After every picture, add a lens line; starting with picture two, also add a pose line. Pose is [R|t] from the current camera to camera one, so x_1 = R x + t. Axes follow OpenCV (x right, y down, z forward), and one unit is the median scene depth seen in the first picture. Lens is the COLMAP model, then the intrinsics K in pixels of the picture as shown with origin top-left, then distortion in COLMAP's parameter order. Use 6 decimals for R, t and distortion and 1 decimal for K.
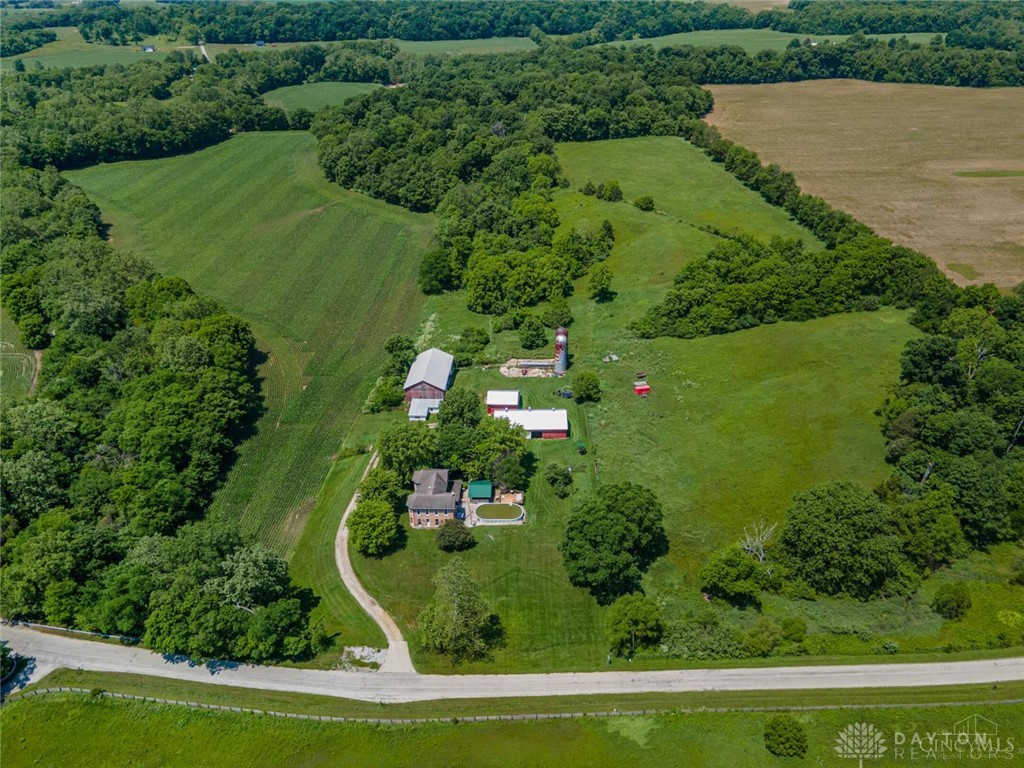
lens RADIAL K [[749.9, 0, 507.6], [0, 749.9, 366.7], [0, 0, 1]] dist [0.038346, 0.022329]
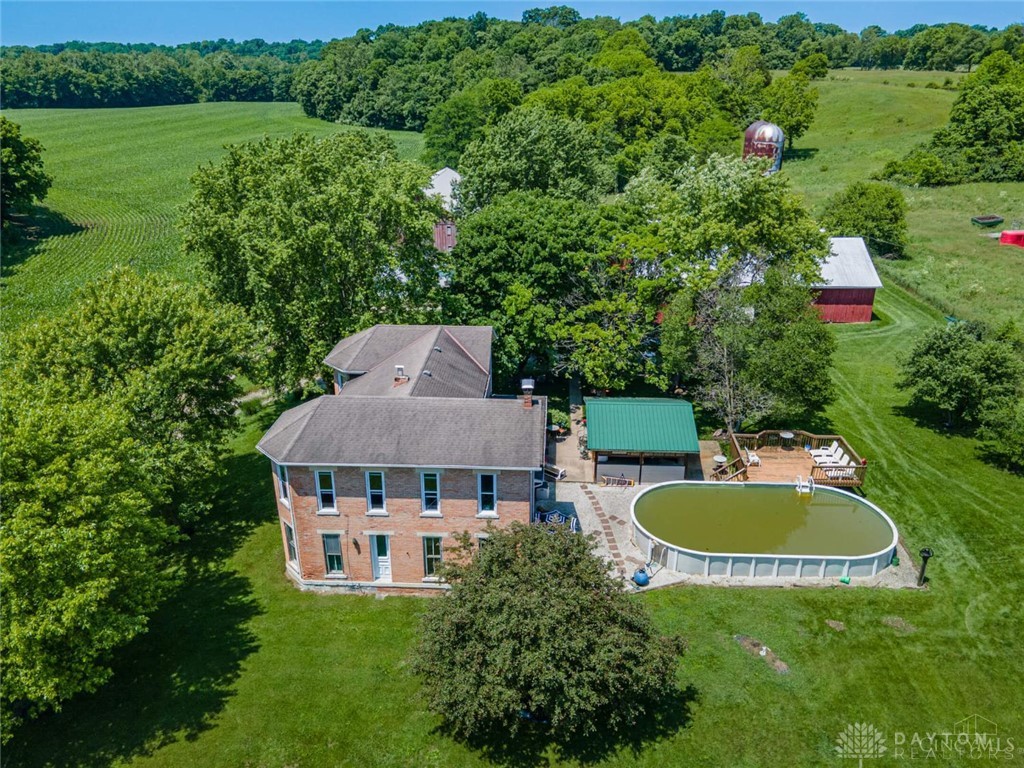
lens RADIAL K [[749.9, 0, 516.8], [0, 749.9, 367.7], [0, 0, 1]] dist [0.038346, 0.022329]
pose [[0.999688, 0.023944, -0.007179, -0.054803], [-0.024669, 0.991385, -0.128635, 0.136873], [0.004037, 0.128772, 0.991666, 0.607172]]
